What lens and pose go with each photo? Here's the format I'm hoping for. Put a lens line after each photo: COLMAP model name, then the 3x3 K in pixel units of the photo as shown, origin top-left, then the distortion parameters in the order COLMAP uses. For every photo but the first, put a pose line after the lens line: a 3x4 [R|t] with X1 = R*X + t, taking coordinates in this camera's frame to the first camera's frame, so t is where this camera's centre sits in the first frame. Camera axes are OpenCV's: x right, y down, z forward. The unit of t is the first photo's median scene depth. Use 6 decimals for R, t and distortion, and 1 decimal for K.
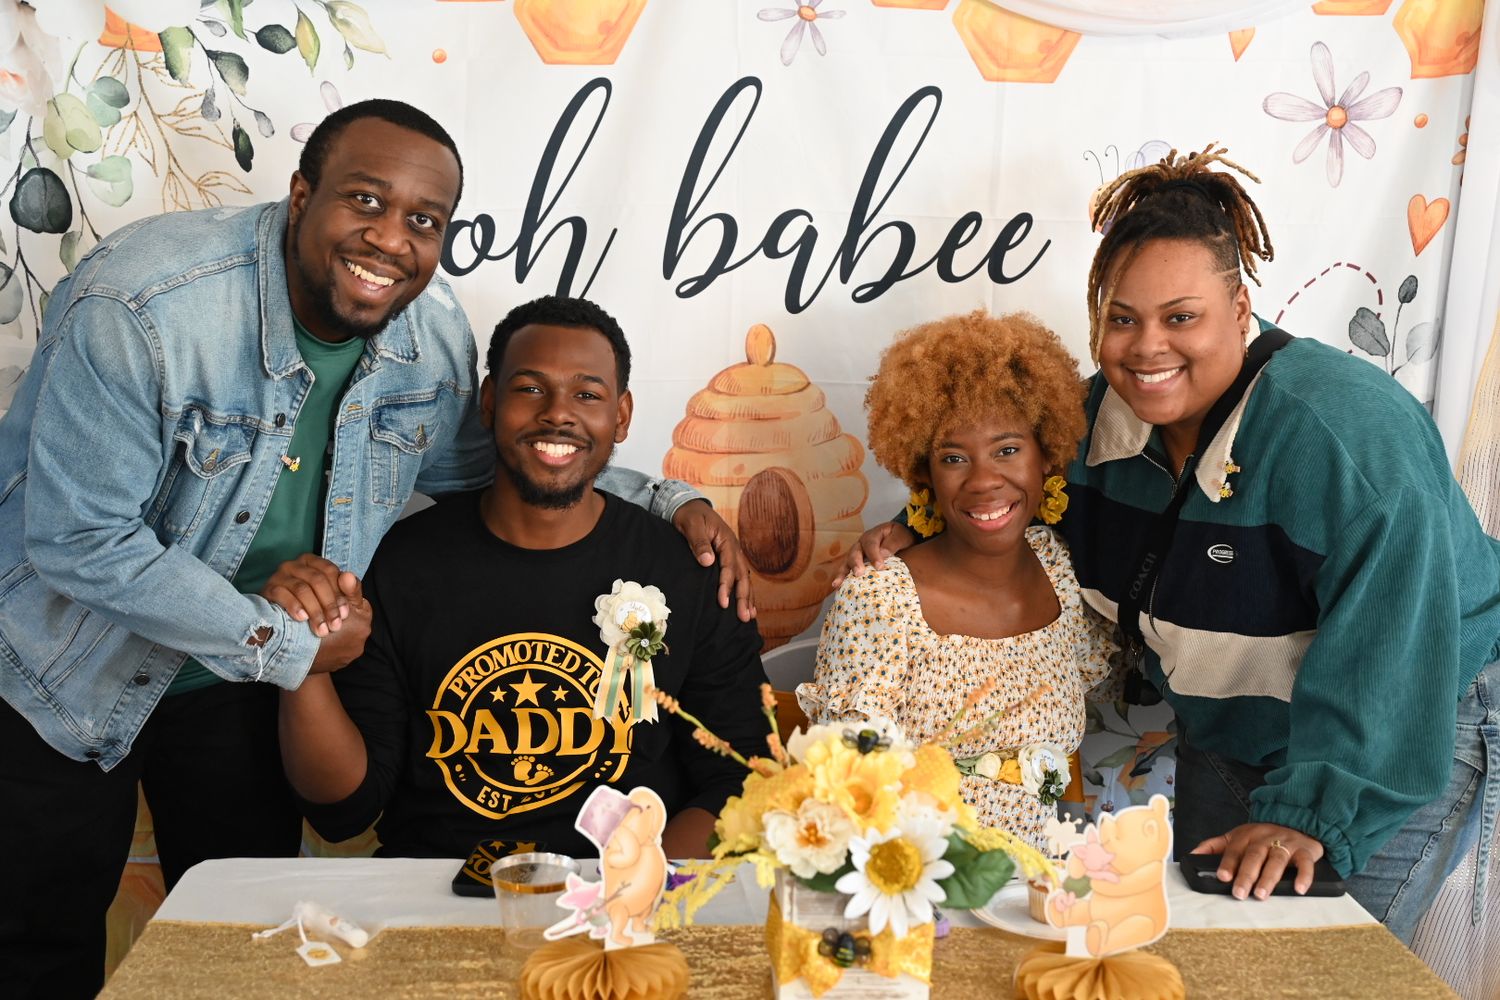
lens RADIAL K [[1887.0, 0, 754.7], [0, 1887.0, 499.5], [0, 0, 1]] dist [0.000548, 0.000000]
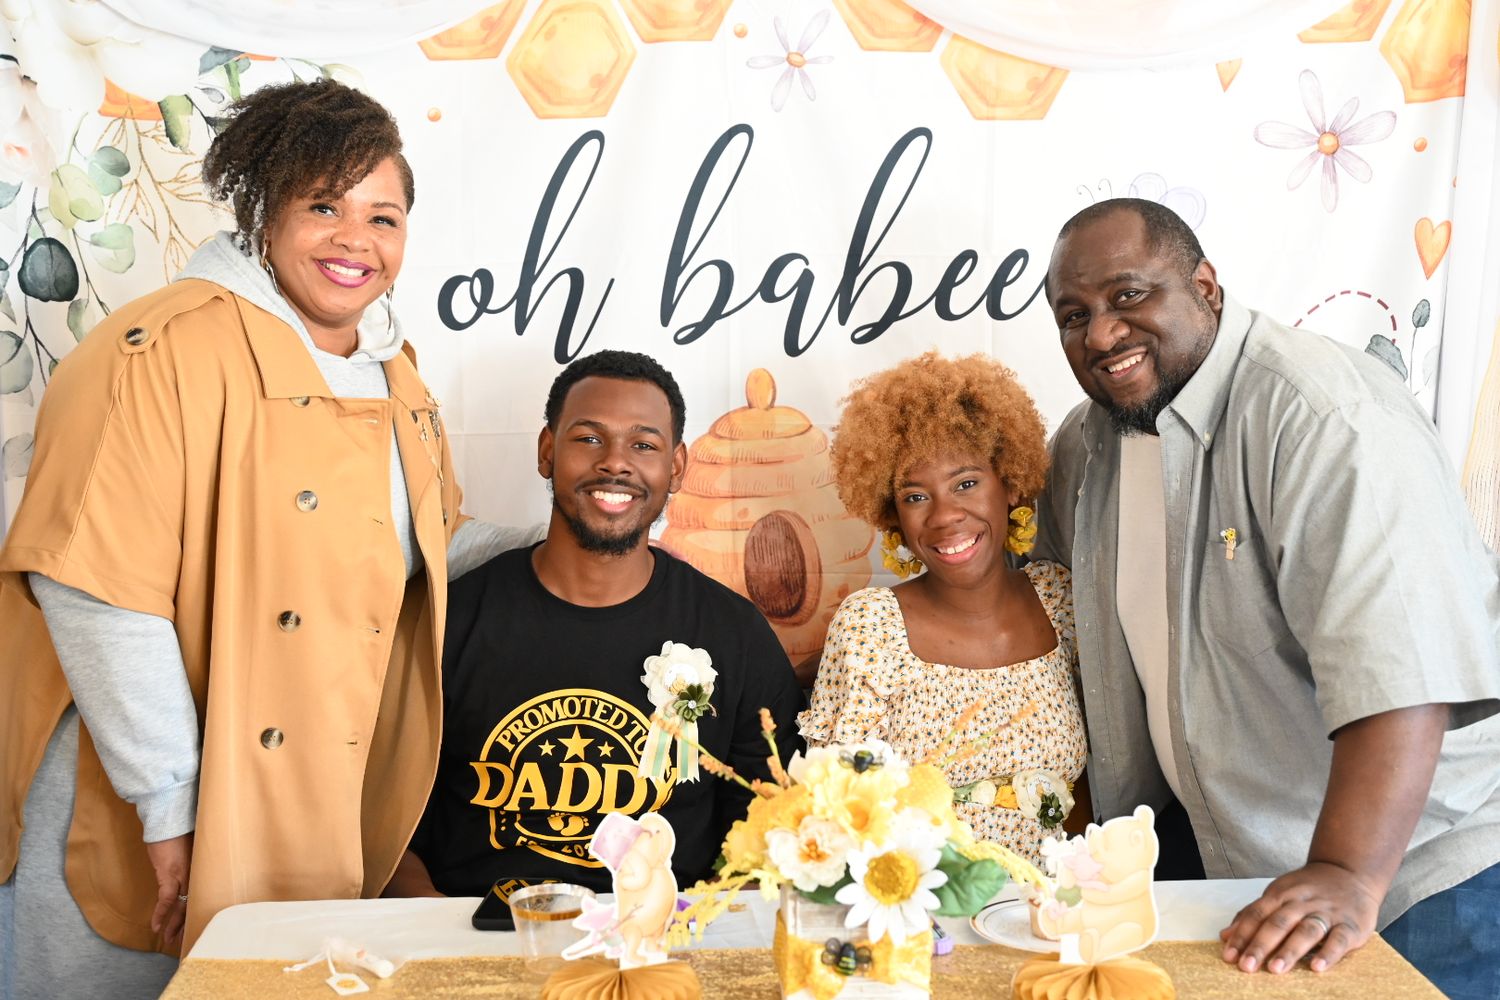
lens RADIAL K [[2117.4, 0, 747.4], [0, 2117.4, 475.7], [0, 0, 1]] dist [-0.010205, 0.000000]
pose [[0.999373, -0.031988, -0.015200, 0.018007], [0.031361, 0.998714, -0.039830, 0.013409], [0.016454, 0.039328, 0.999091, -0.187492]]
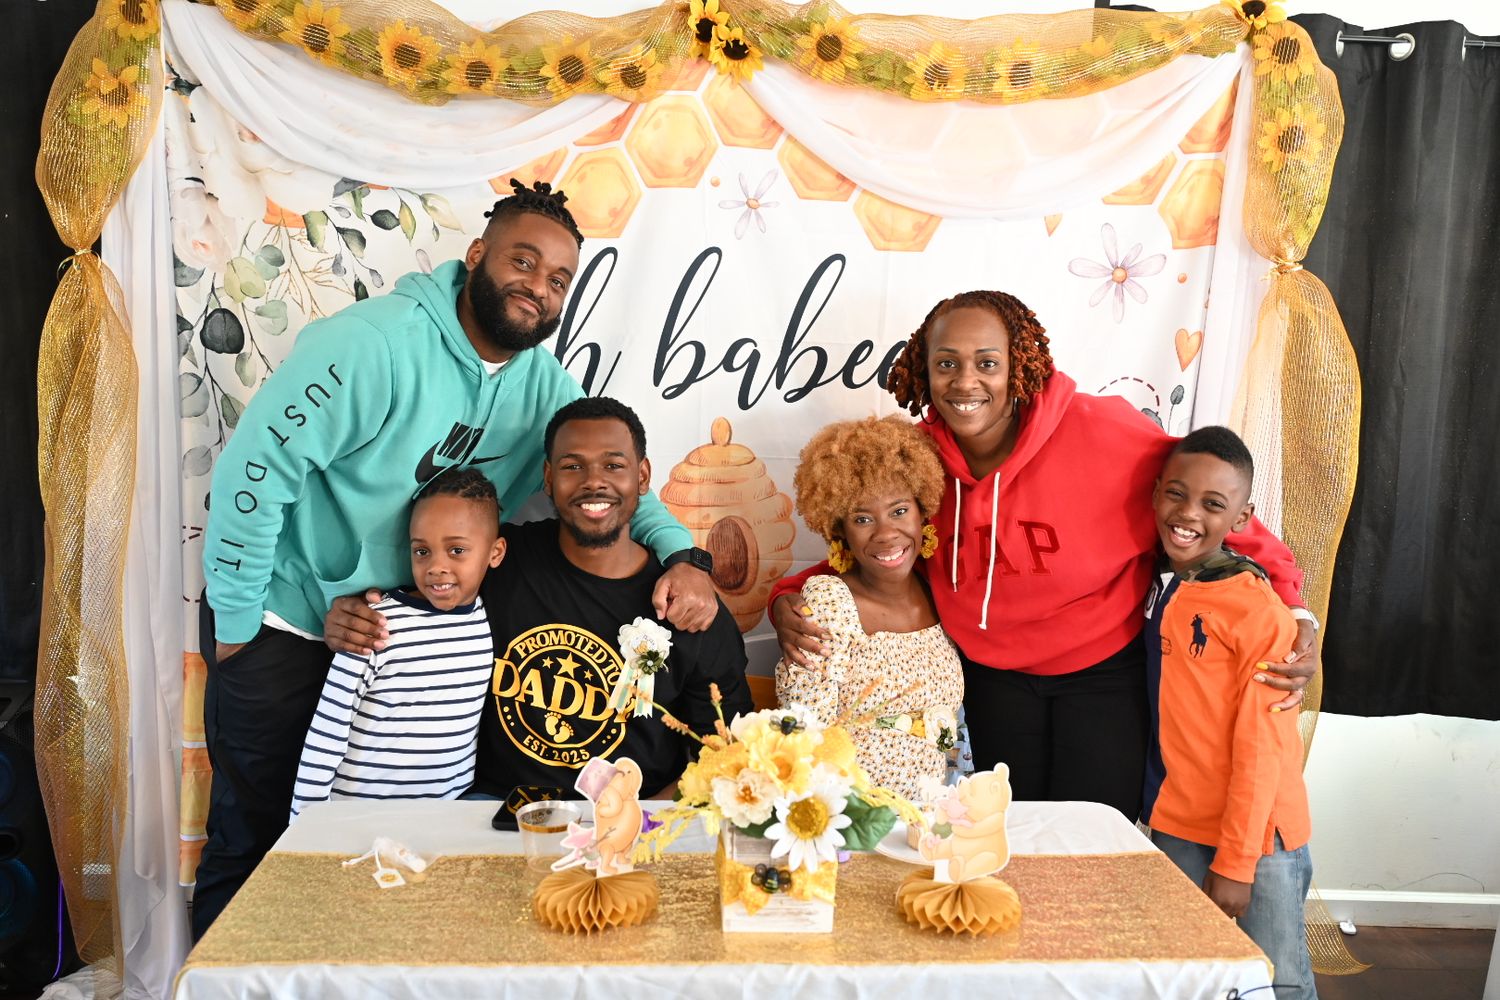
lens RADIAL K [[1202.6, 0, 735.3], [0, 1202.6, 497.8], [0, 0, 1]] dist [0.030602, -0.022922]
pose [[0.999998, 0.001113, 0.001711, 0.019242], [-0.001076, 0.999760, -0.021876, -0.017155], [-0.001735, 0.021874, 0.999759, 0.120744]]
